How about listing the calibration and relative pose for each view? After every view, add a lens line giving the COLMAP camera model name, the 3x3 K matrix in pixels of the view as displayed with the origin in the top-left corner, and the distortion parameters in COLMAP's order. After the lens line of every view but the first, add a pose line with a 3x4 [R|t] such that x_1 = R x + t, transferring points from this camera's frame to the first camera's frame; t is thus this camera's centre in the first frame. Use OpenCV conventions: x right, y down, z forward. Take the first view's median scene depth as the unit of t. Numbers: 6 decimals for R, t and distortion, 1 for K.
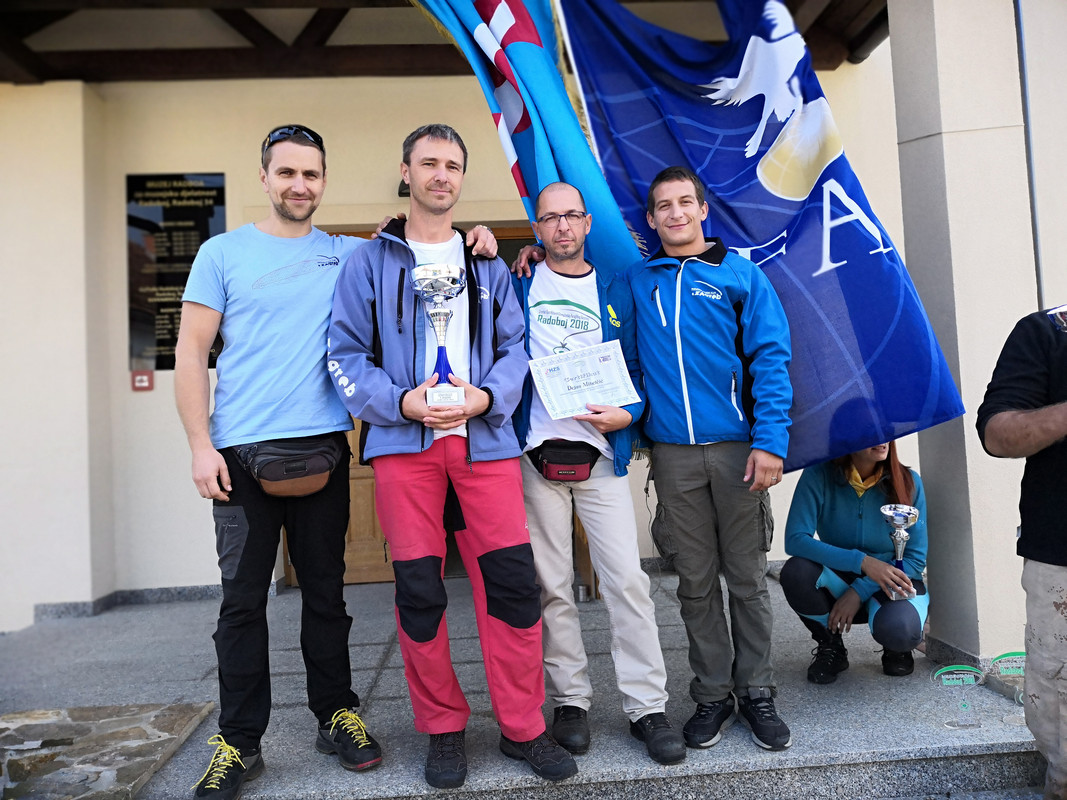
lens RADIAL K [[803.5, 0, 526.5], [0, 803.5, 402.4], [0, 0, 1]] dist [0.001903, -0.006908]
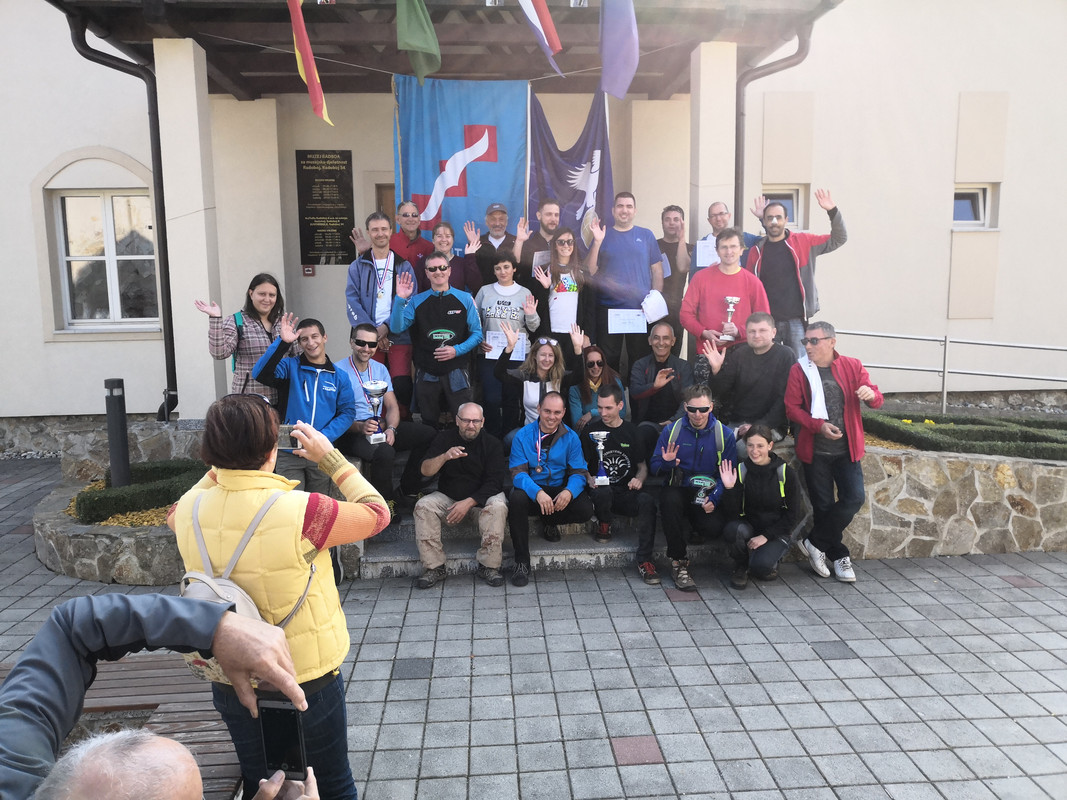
lens RADIAL K [[803.5, 0, 529.0], [0, 803.5, 400.3], [0, 0, 1]] dist [0.001903, -0.006908]
pose [[0.999626, 0.027331, -0.000523, 0.042714], [-0.026815, 0.984118, 0.175477, -0.110497], [0.005311, -0.175398, 0.984483, -1.326529]]
